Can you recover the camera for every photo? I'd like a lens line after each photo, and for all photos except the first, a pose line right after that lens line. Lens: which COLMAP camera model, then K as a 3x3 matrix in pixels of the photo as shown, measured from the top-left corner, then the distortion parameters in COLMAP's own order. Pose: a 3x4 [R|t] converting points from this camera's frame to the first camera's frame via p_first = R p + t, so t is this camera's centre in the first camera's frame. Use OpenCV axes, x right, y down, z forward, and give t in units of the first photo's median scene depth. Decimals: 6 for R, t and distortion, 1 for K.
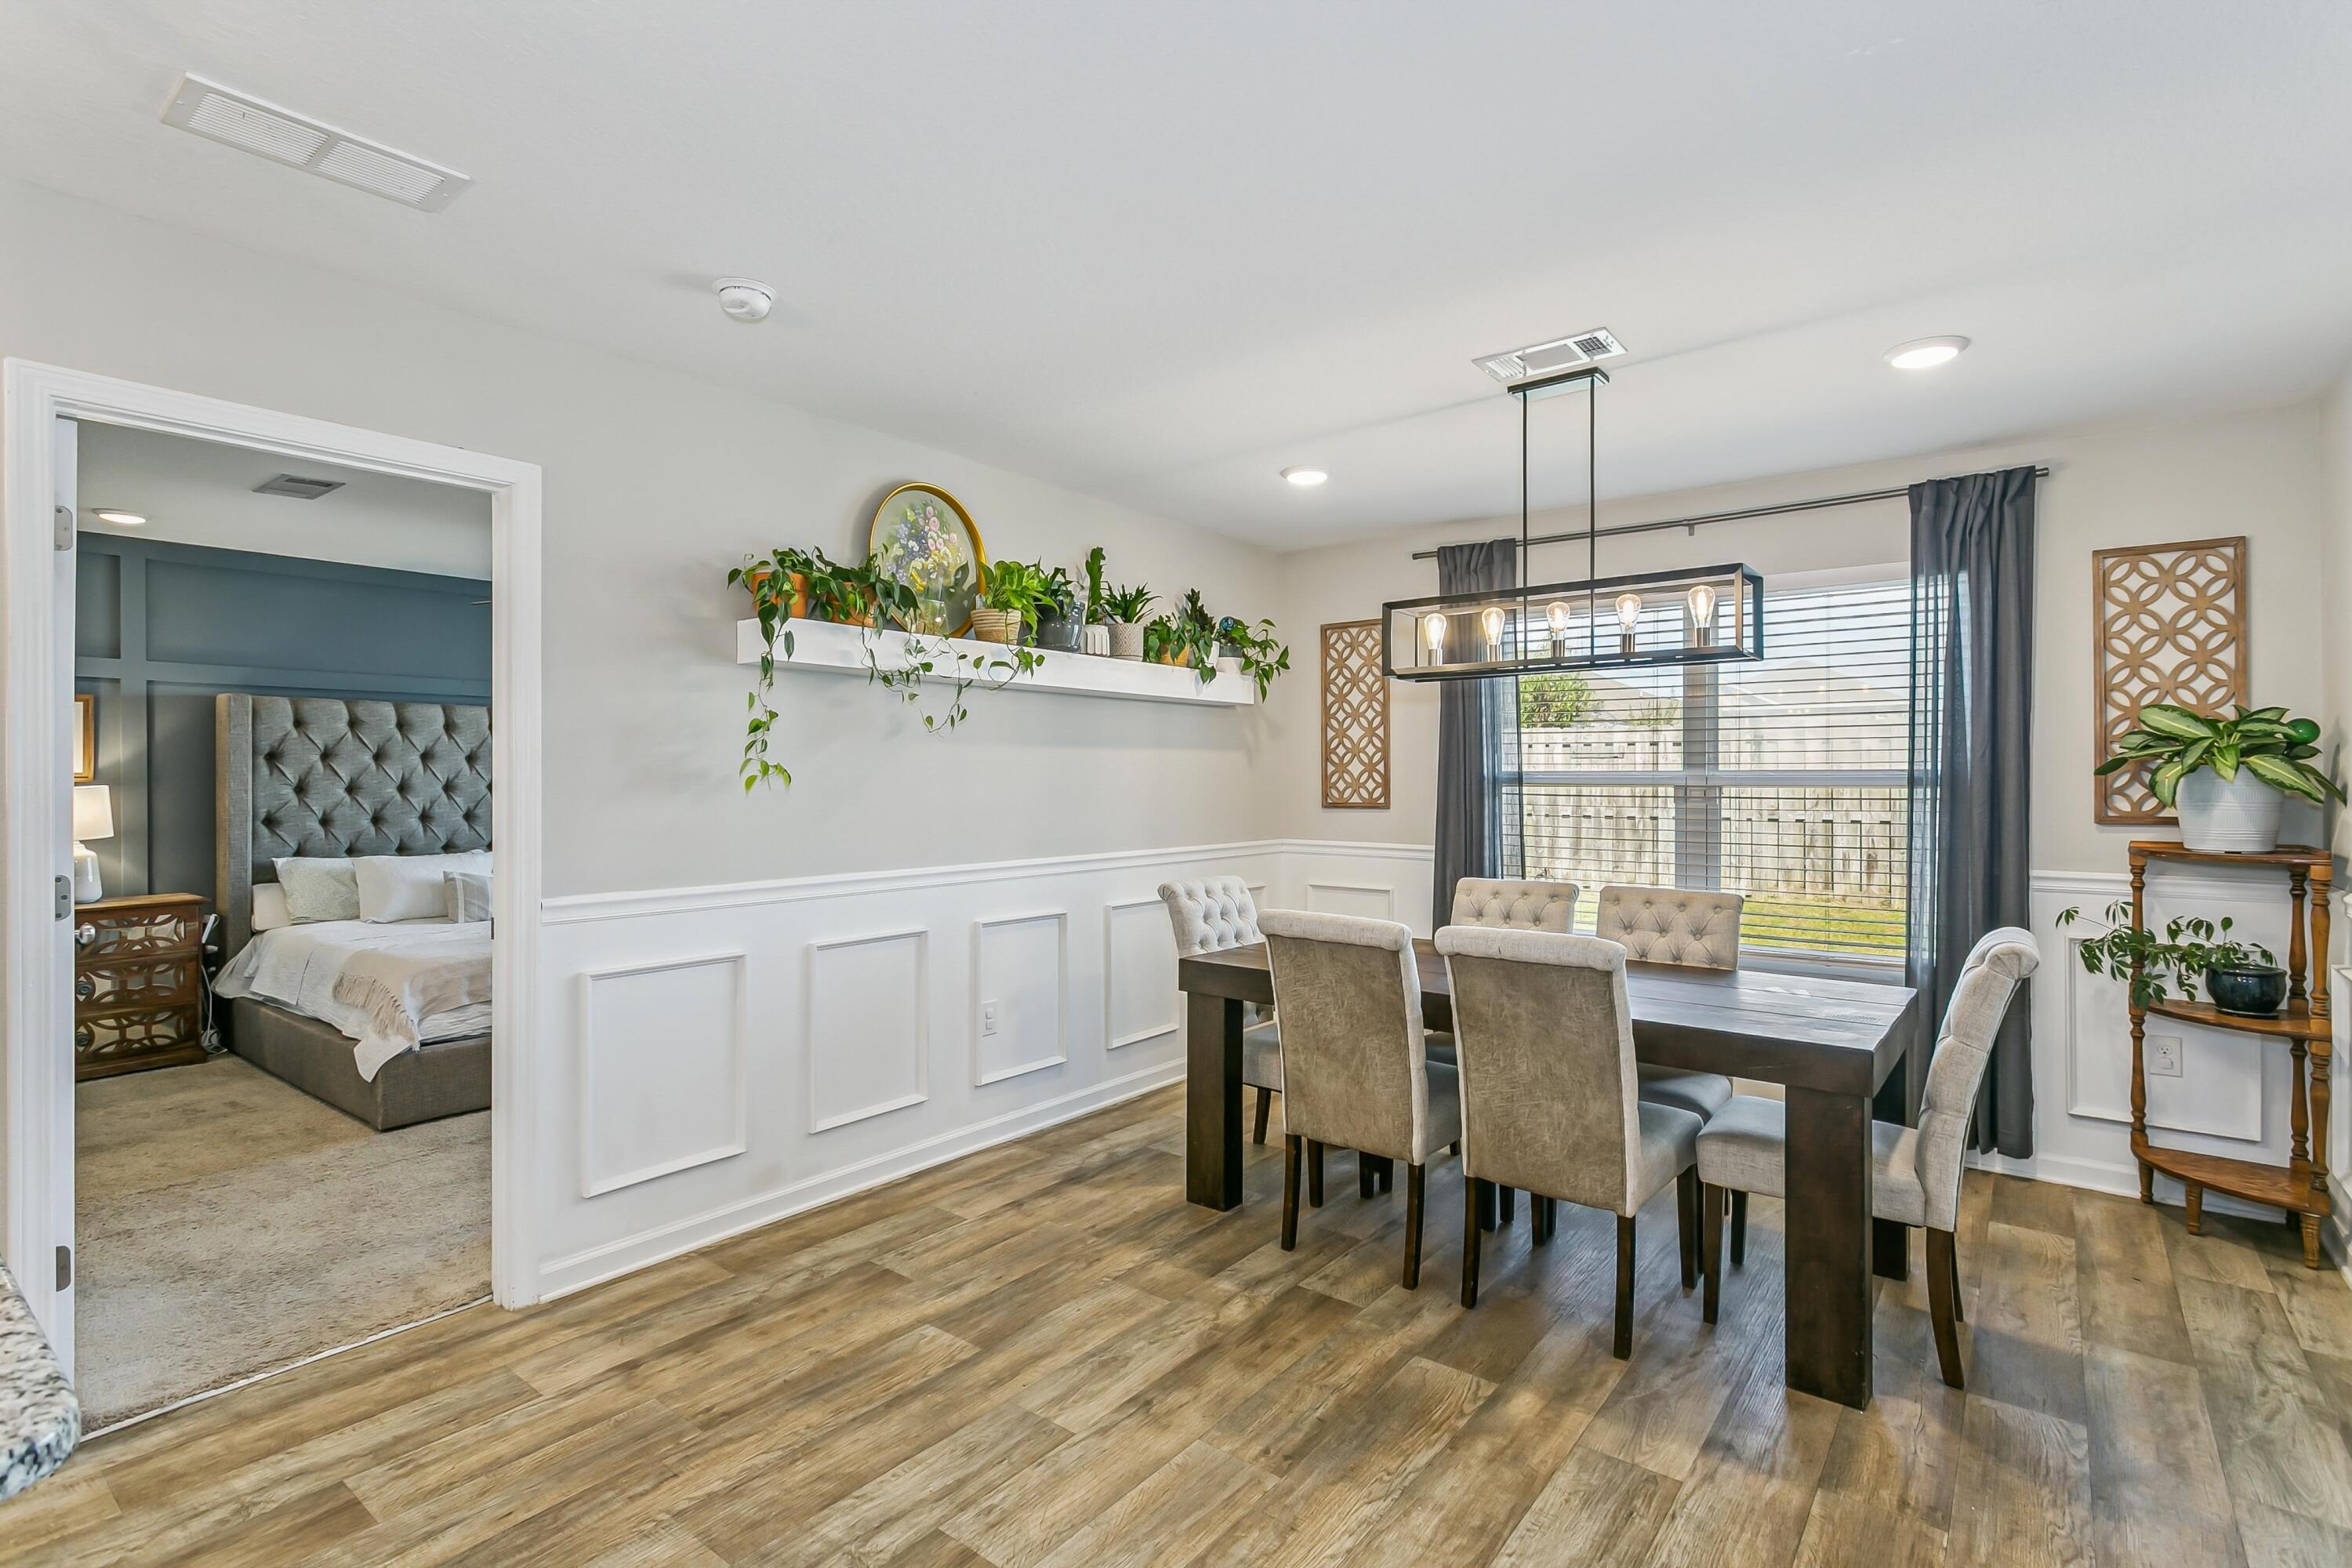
lens RADIAL K [[1117.8, 0, 1175.5], [0, 1117.8, 774.5], [0, 0, 1]] dist [0.001998, 0.001588]
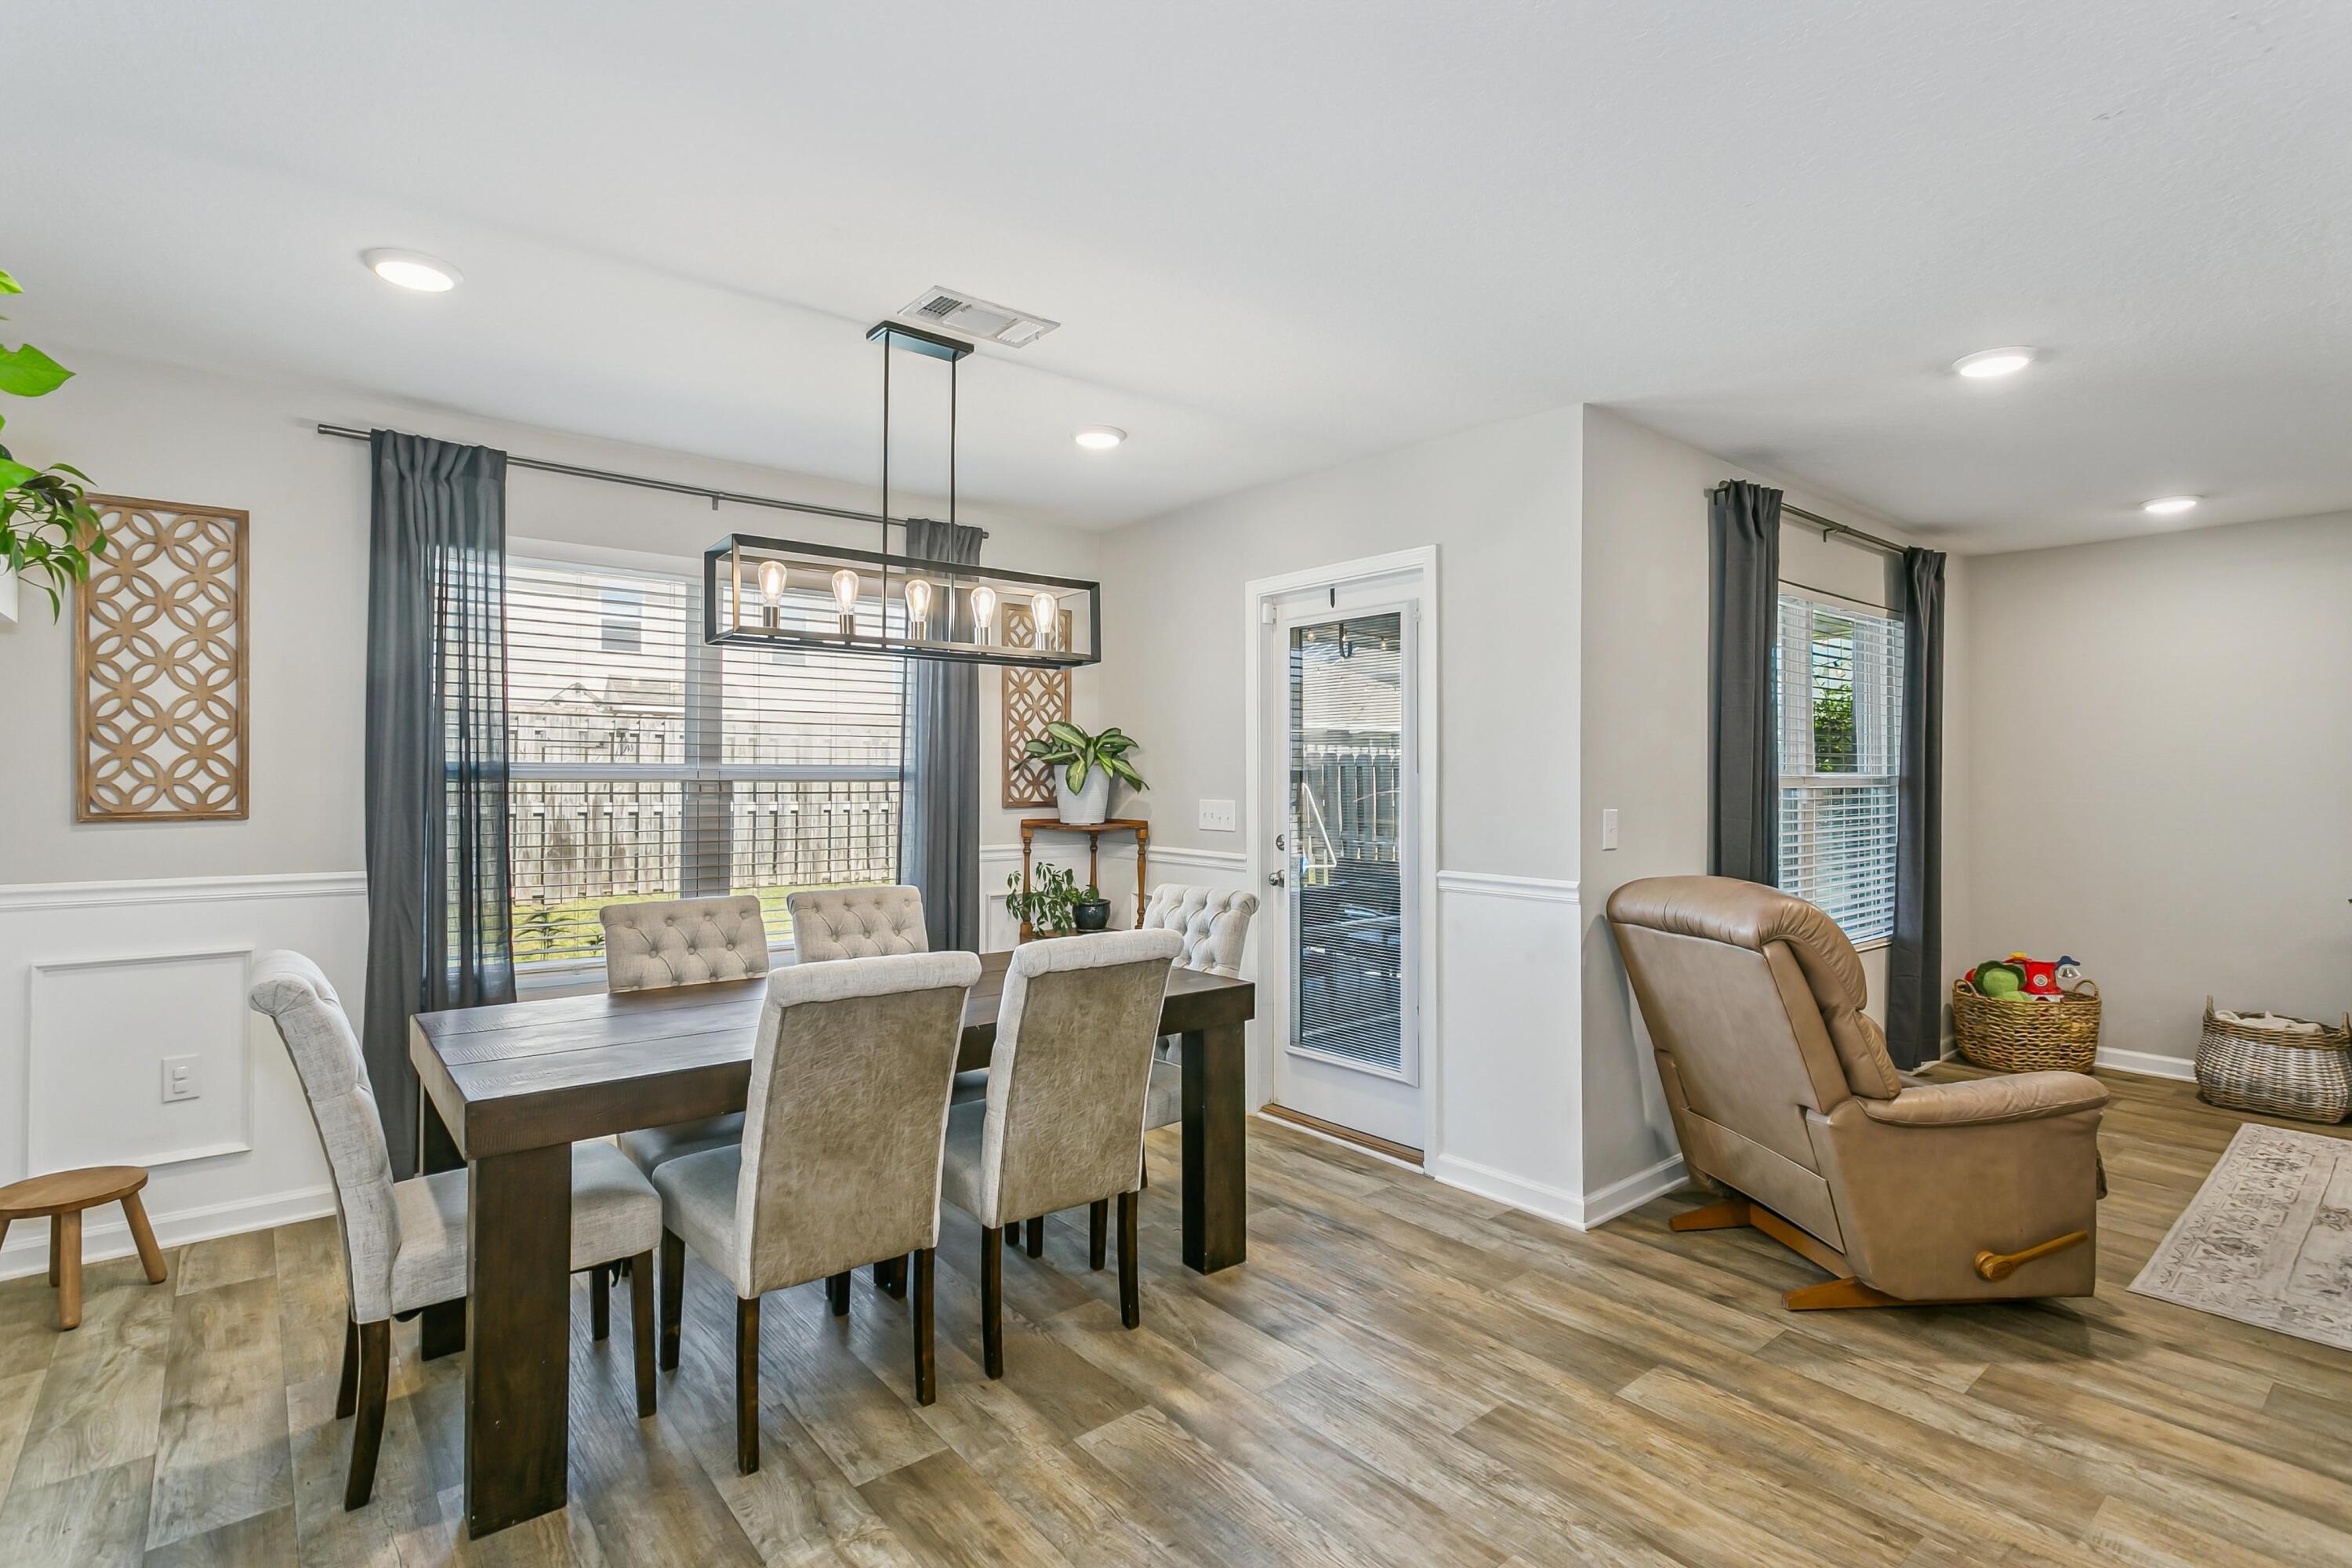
lens RADIAL K [[1117.8, 0, 1169.4], [0, 1117.8, 769.6], [0, 0, 1]] dist [0.001998, 0.001588]
pose [[0.214173, 0.004115, 0.976787, -0.444346], [-0.008198, 0.999963, -0.002416, 0.000187], [-0.976761, -0.007490, 0.214199, 0.532843]]
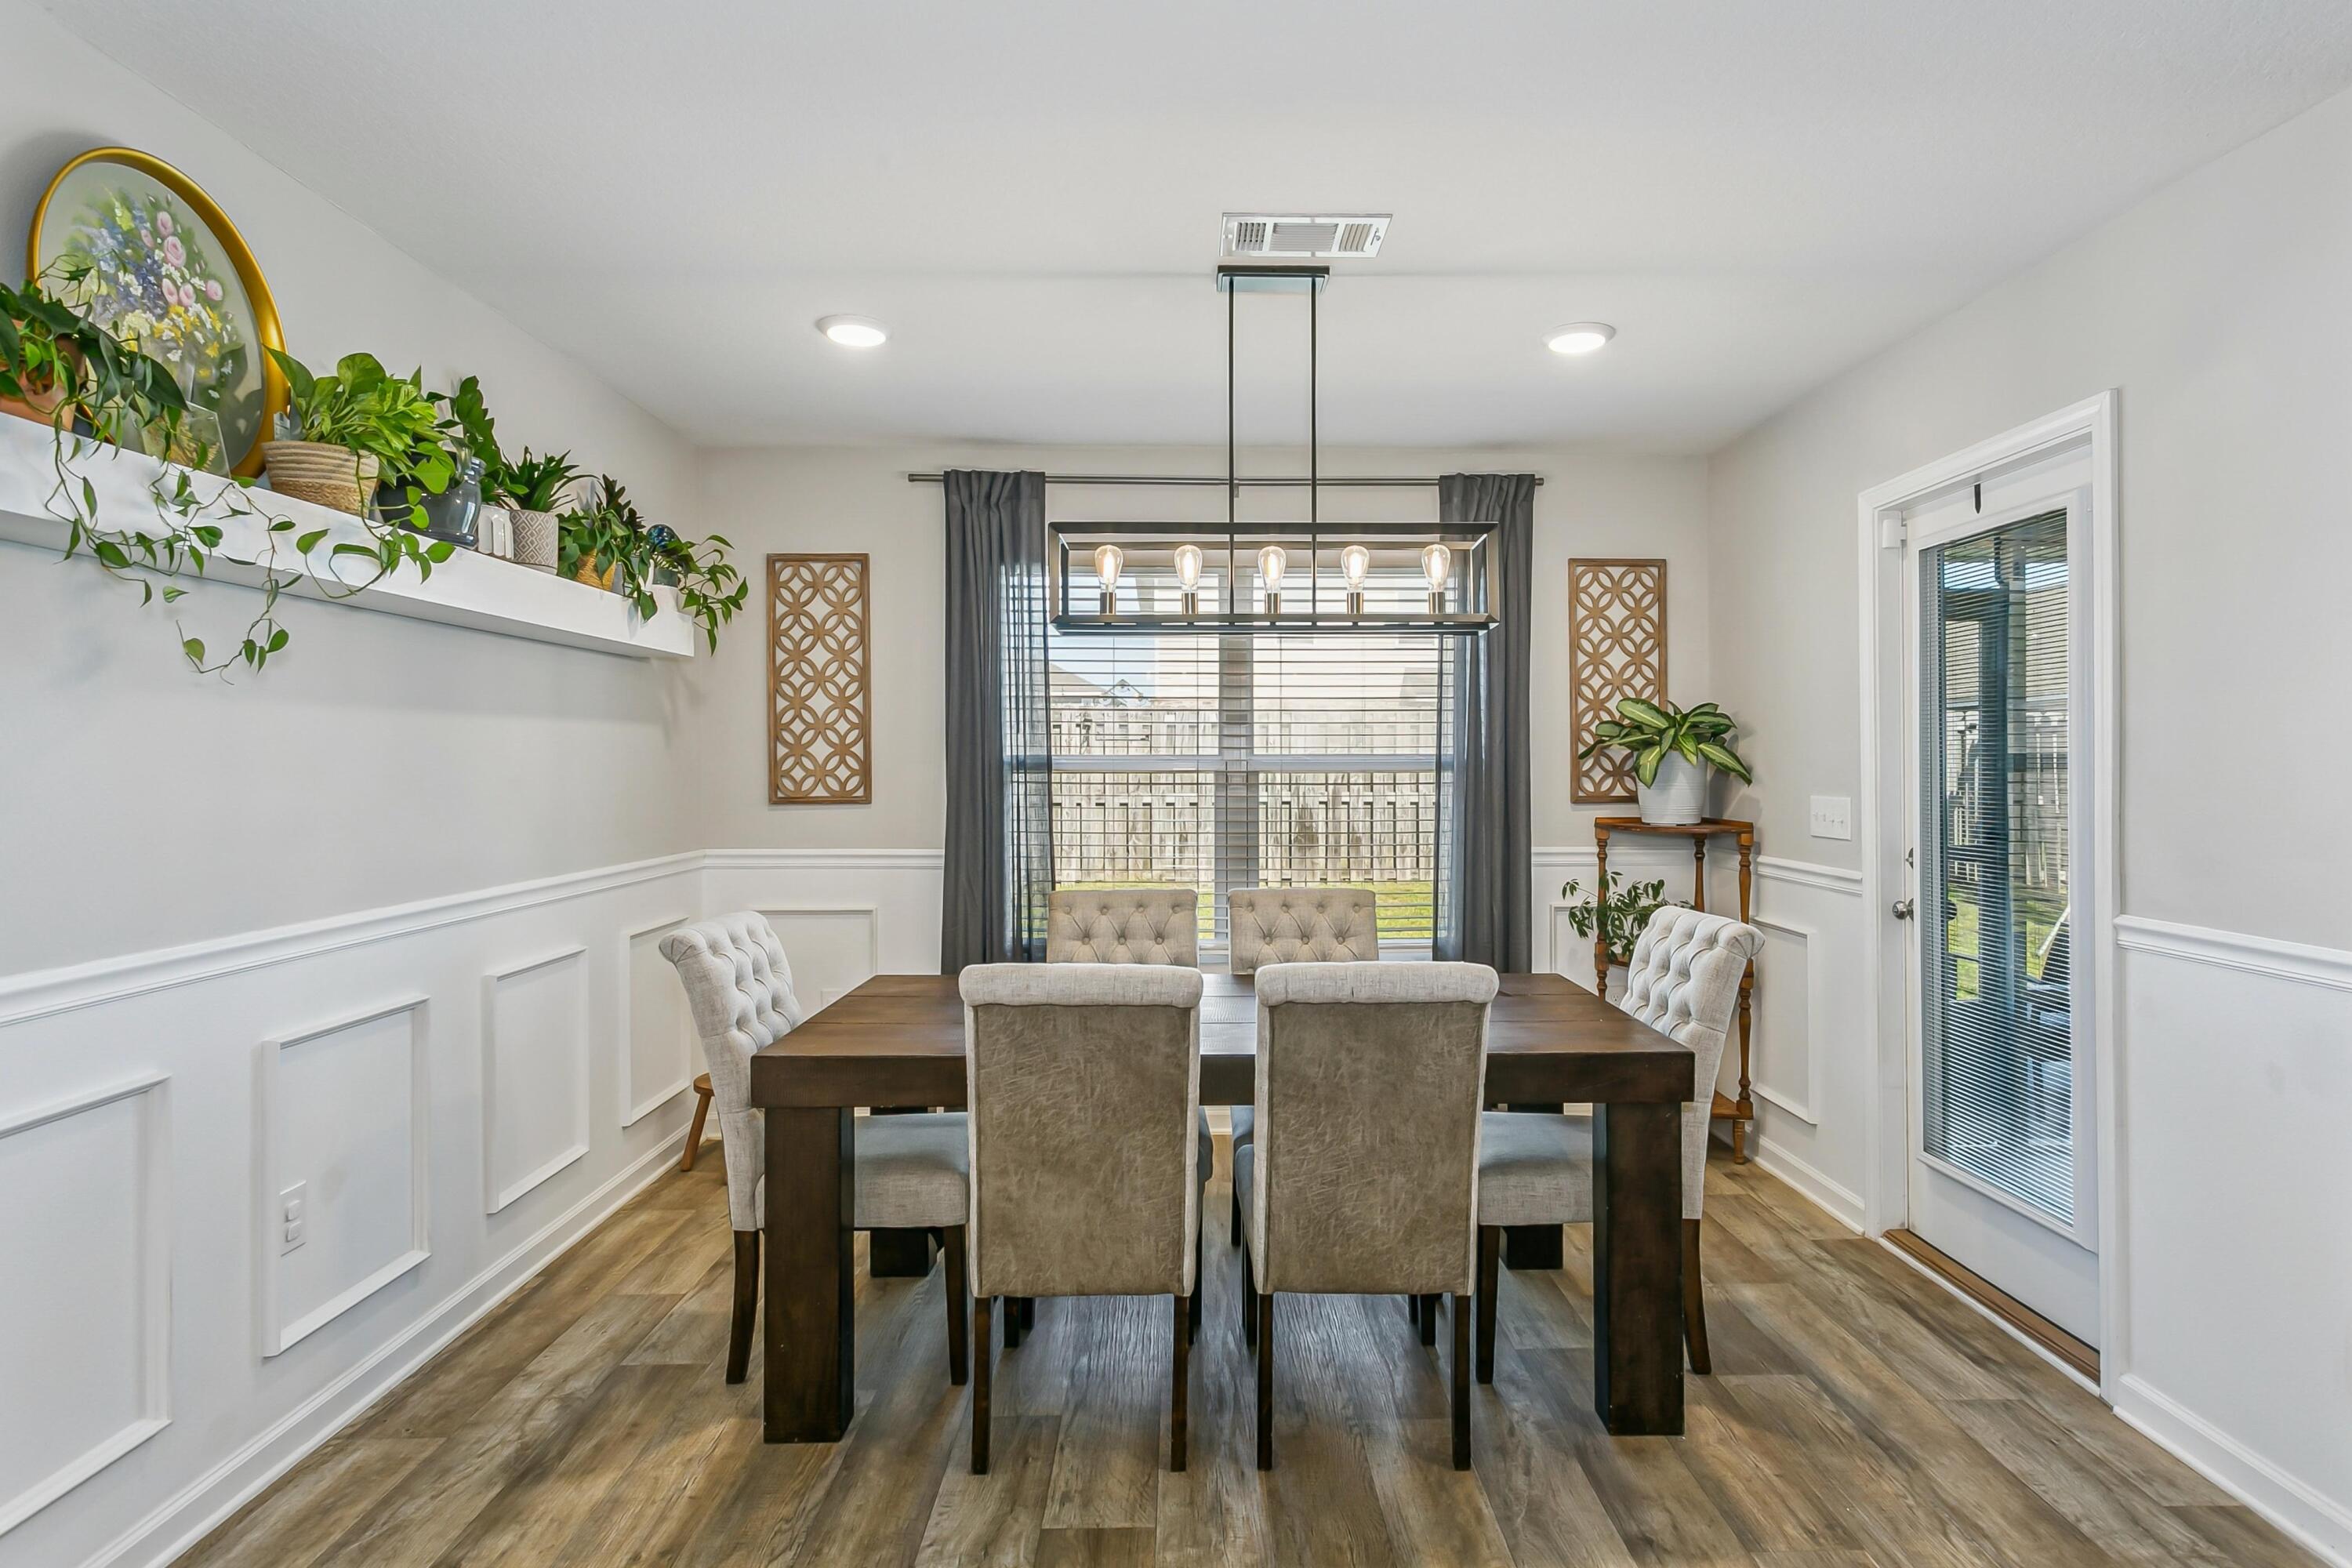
lens RADIAL K [[1194.5, 0, 1209.0], [0, 1194.5, 765.2], [0, 0, 1]] dist [0.003361, 0.002203]
pose [[0.765672, -0.003746, 0.643221, -0.220877], [0.000069, 0.999984, 0.005742, -0.000771], [-0.643232, -0.004352, 0.765659, 0.320448]]
